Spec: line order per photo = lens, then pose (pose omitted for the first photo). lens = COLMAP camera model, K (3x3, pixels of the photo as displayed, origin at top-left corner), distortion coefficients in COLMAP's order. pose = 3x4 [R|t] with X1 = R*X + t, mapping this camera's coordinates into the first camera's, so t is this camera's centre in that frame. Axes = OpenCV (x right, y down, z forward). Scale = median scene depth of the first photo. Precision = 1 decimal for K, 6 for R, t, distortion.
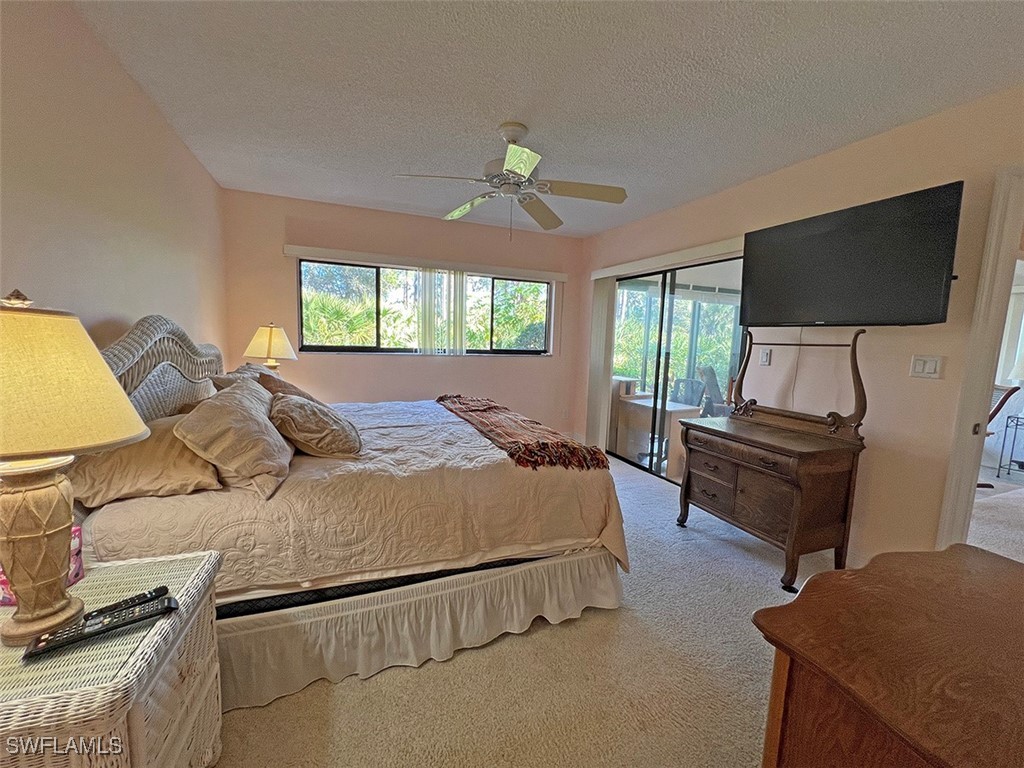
lens RADIAL K [[413.7, 0, 508.6], [0, 413.7, 384.1], [0, 0, 1]] dist [-0.002393, 0.000994]
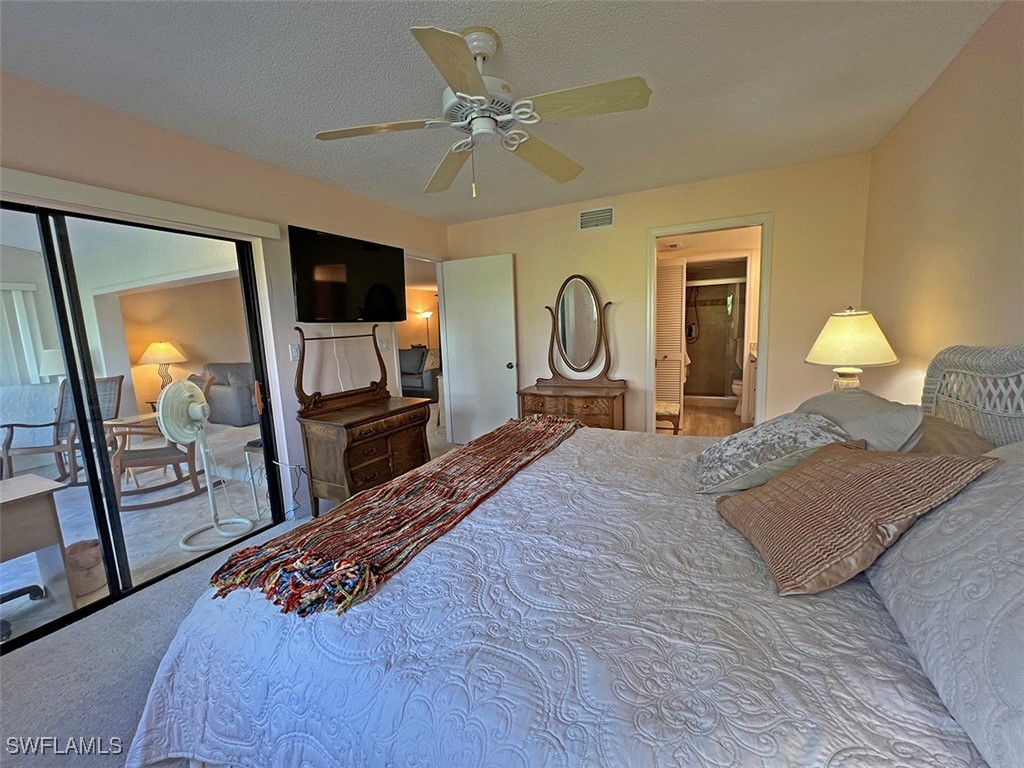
lens RADIAL K [[413.7, 0, 512.2], [0, 413.7, 383.1], [0, 0, 1]] dist [-0.002393, 0.000994]
pose [[-0.655233, -0.100385, 0.748727, -0.334555], [0.112835, 0.967008, 0.228395, -0.109573], [-0.746952, 0.234135, -0.622289, 0.831314]]
